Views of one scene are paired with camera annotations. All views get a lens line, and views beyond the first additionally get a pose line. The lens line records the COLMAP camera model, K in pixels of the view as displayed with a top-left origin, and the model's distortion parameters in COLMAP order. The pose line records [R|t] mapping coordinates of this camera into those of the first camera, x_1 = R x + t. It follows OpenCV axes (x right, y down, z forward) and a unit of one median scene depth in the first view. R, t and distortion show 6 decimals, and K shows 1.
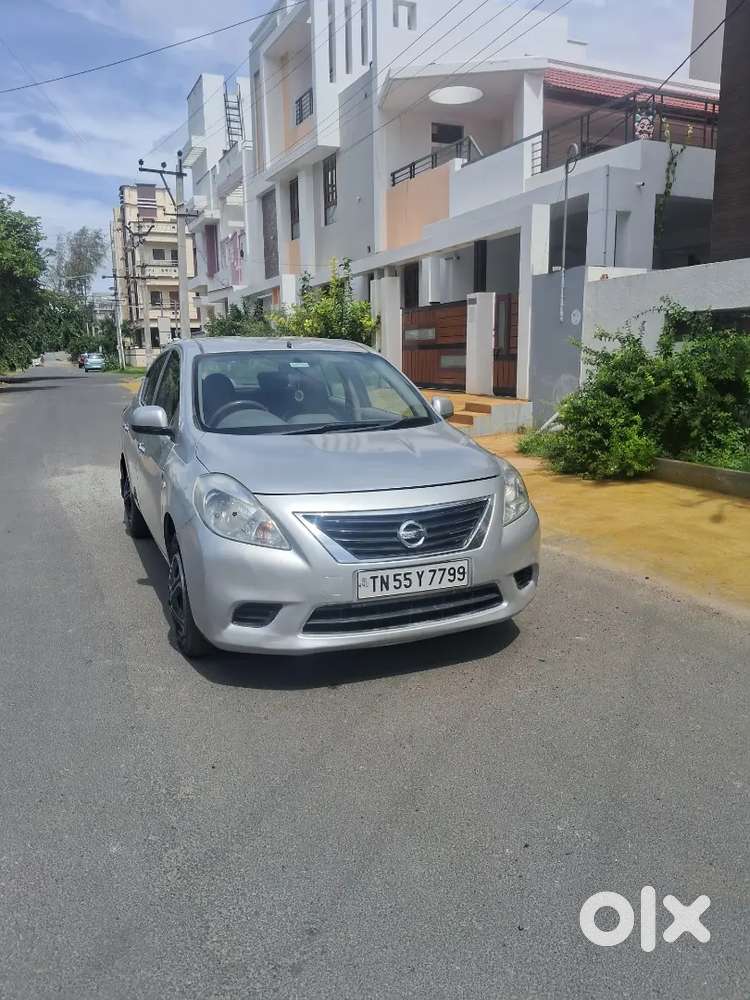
lens RADIAL K [[738.7, 0, 396.0], [0, 738.7, 534.0], [0, 0, 1]] dist [0.005189, -0.087138]
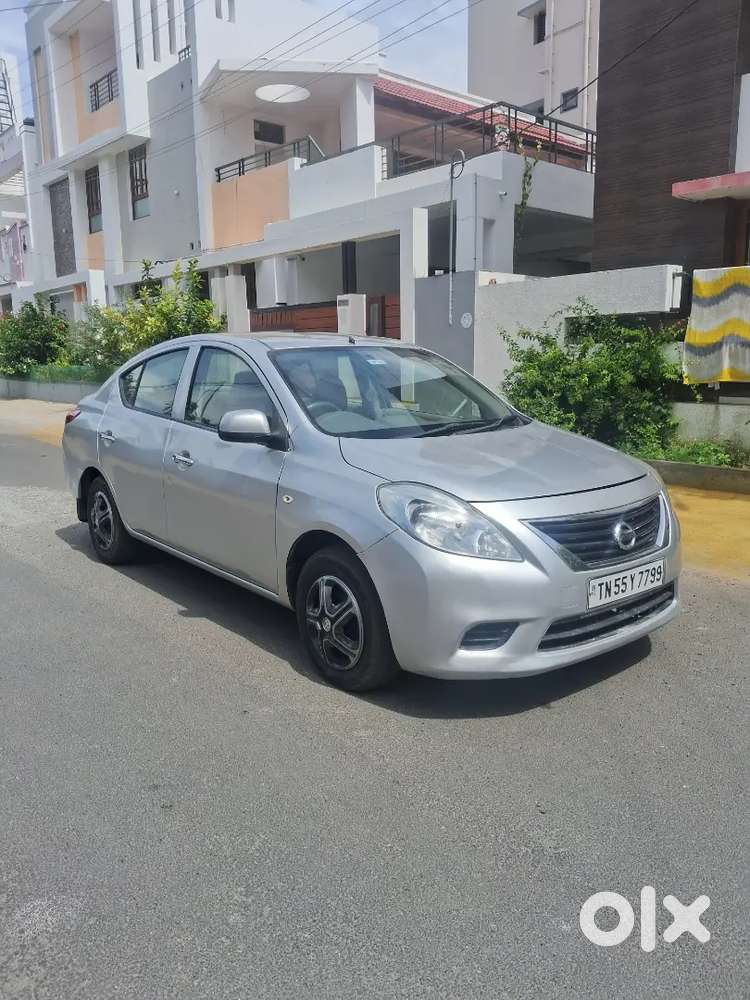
lens RADIAL K [[744.1, 0, 376.0], [0, 744.1, 523.6], [0, 0, 1]] dist [0.002450, -0.061743]
pose [[0.959876, -0.055950, 0.274788, -0.144670], [0.061737, 0.998015, -0.012448, -0.006239], [-0.273546, 0.028913, 0.961424, 0.042570]]
